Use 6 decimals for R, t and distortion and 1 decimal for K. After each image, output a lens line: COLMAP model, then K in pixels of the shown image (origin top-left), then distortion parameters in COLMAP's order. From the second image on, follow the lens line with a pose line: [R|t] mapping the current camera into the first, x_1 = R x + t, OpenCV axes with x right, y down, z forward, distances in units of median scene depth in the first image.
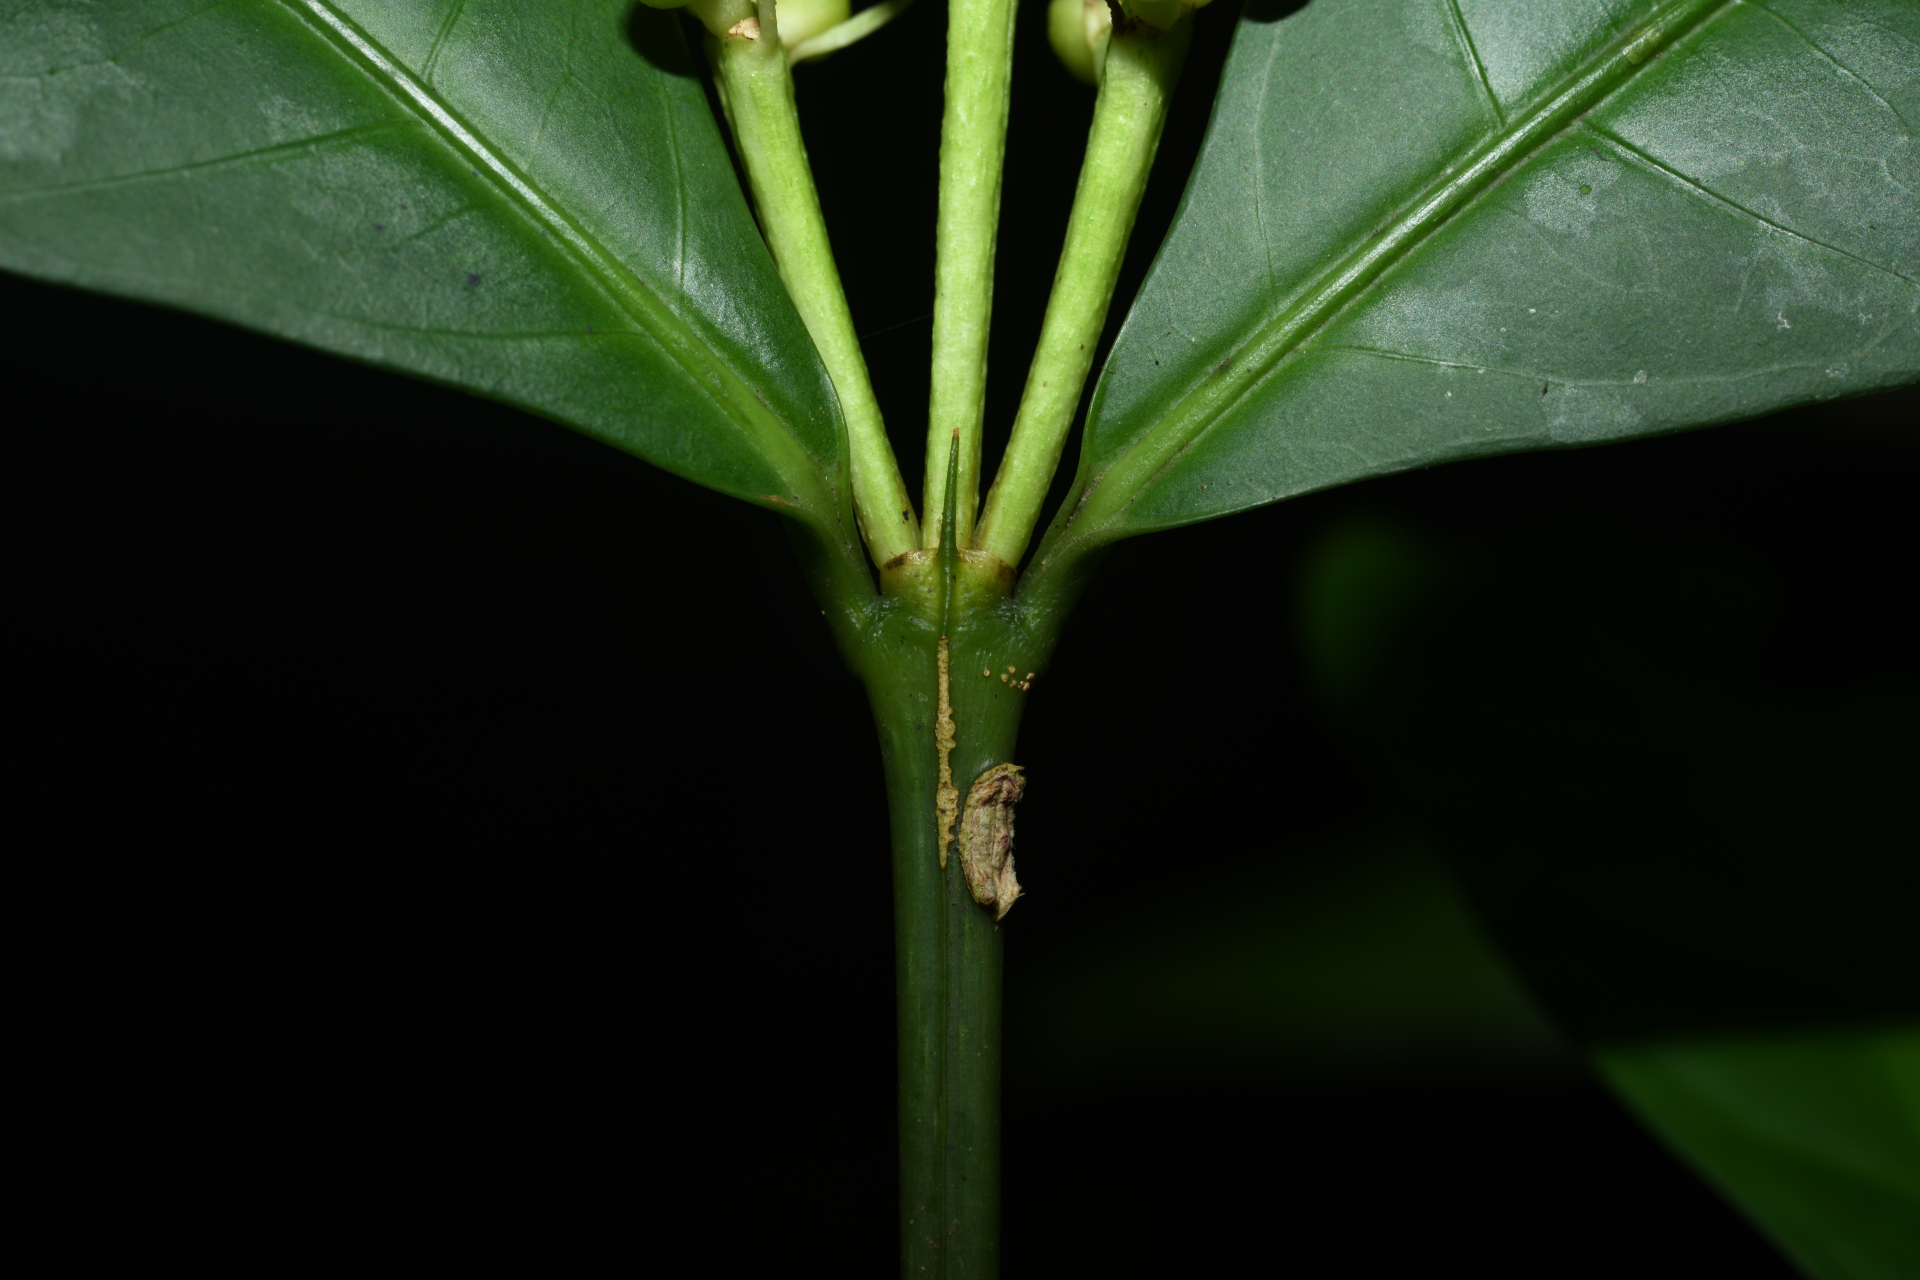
lens RADIAL K [[4301.0, 0, 949.3], [0, 4301.0, 537.8], [0, 0, 1]] dist [-0.000338, 0.000000]
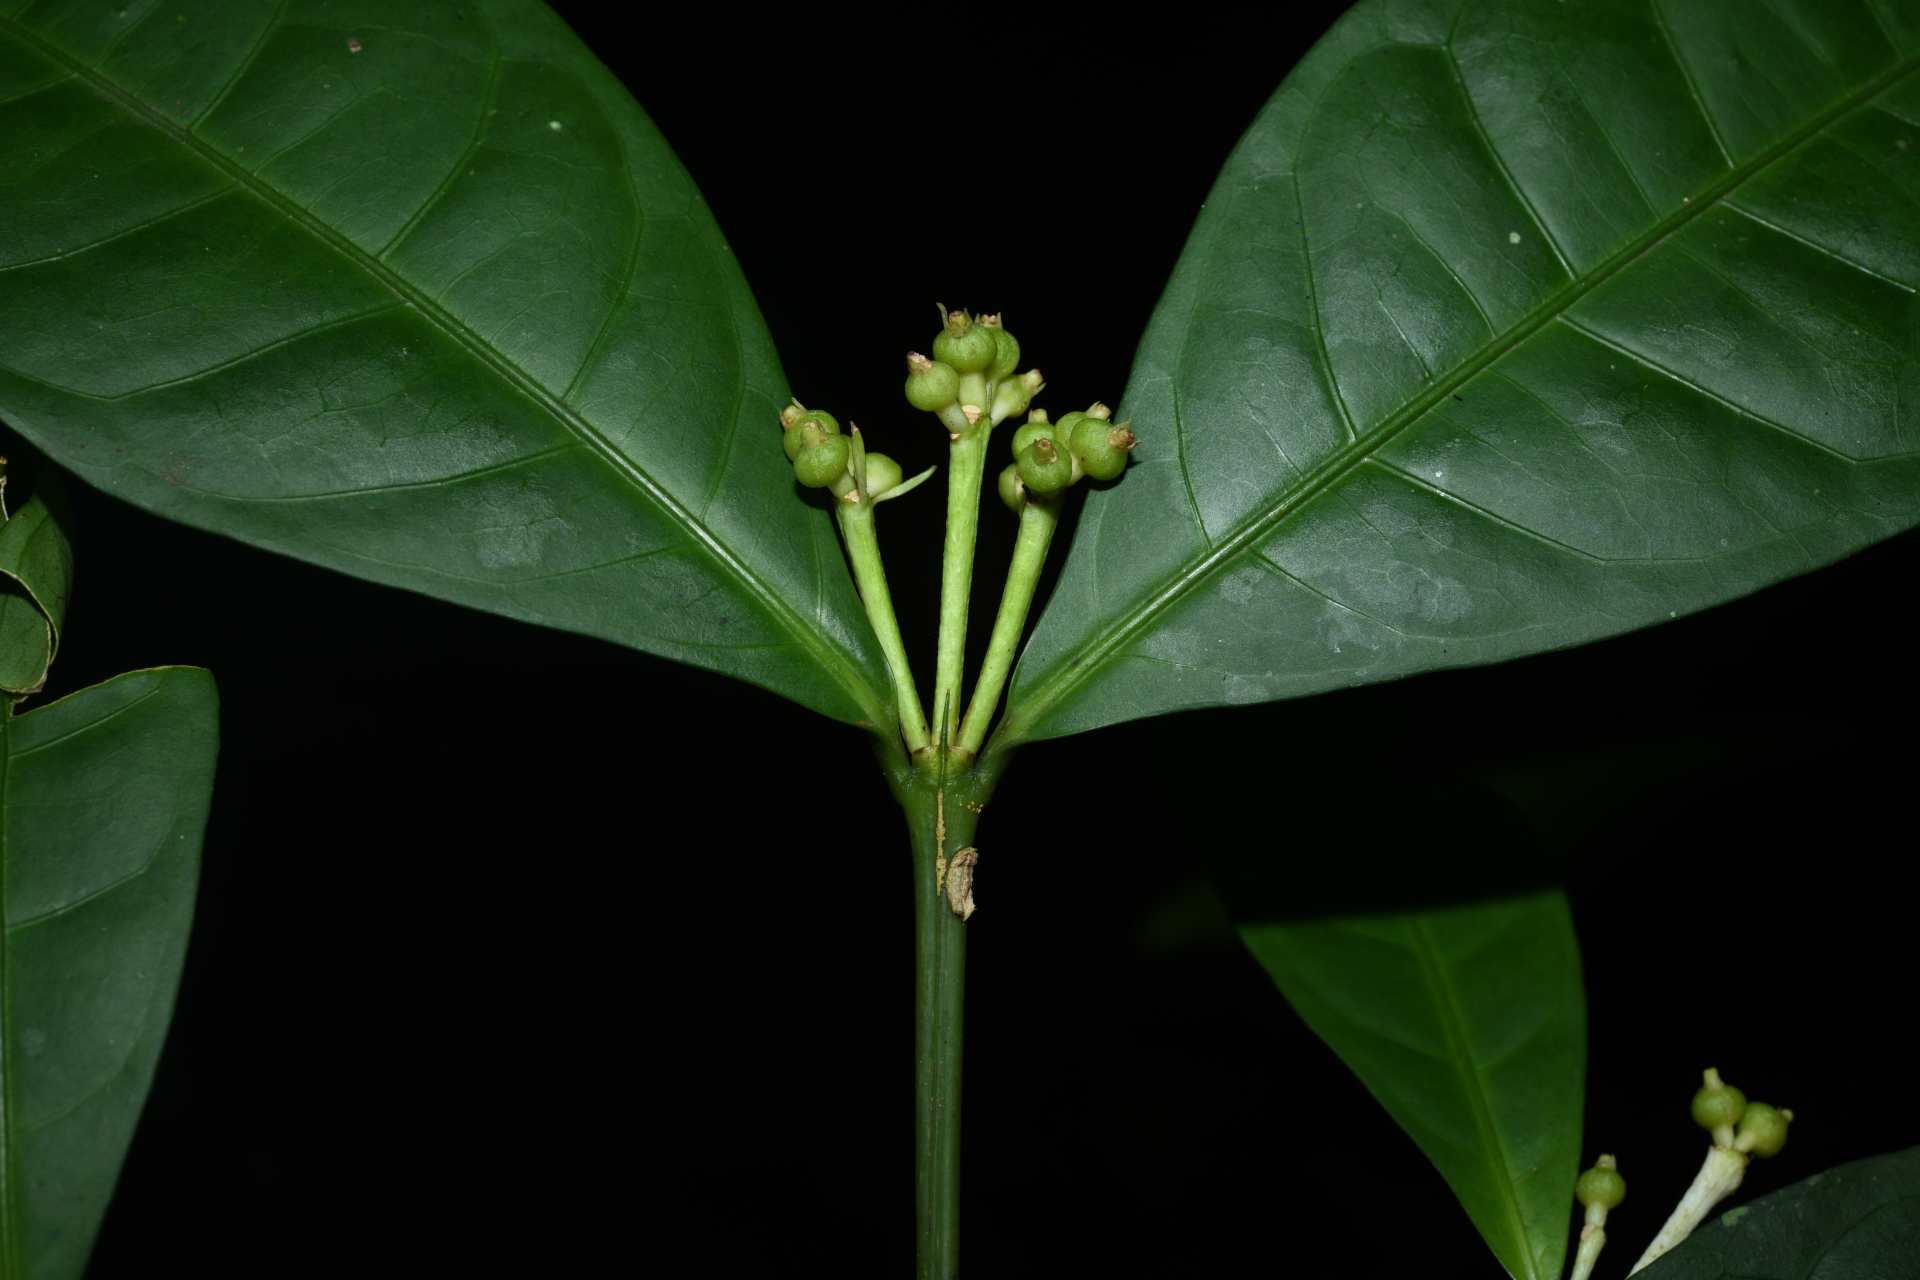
lens RADIAL K [[3392.4, 0, 960.8], [0, 3392.4, 630.0], [0, 0, 1]] dist [-0.000590, 0.000000]
pose [[0.999813, 0.018323, -0.006174, 0.017466], [-0.018141, 0.999433, 0.028359, -0.102468], [0.006690, -0.028242, 0.999579, -0.671869]]
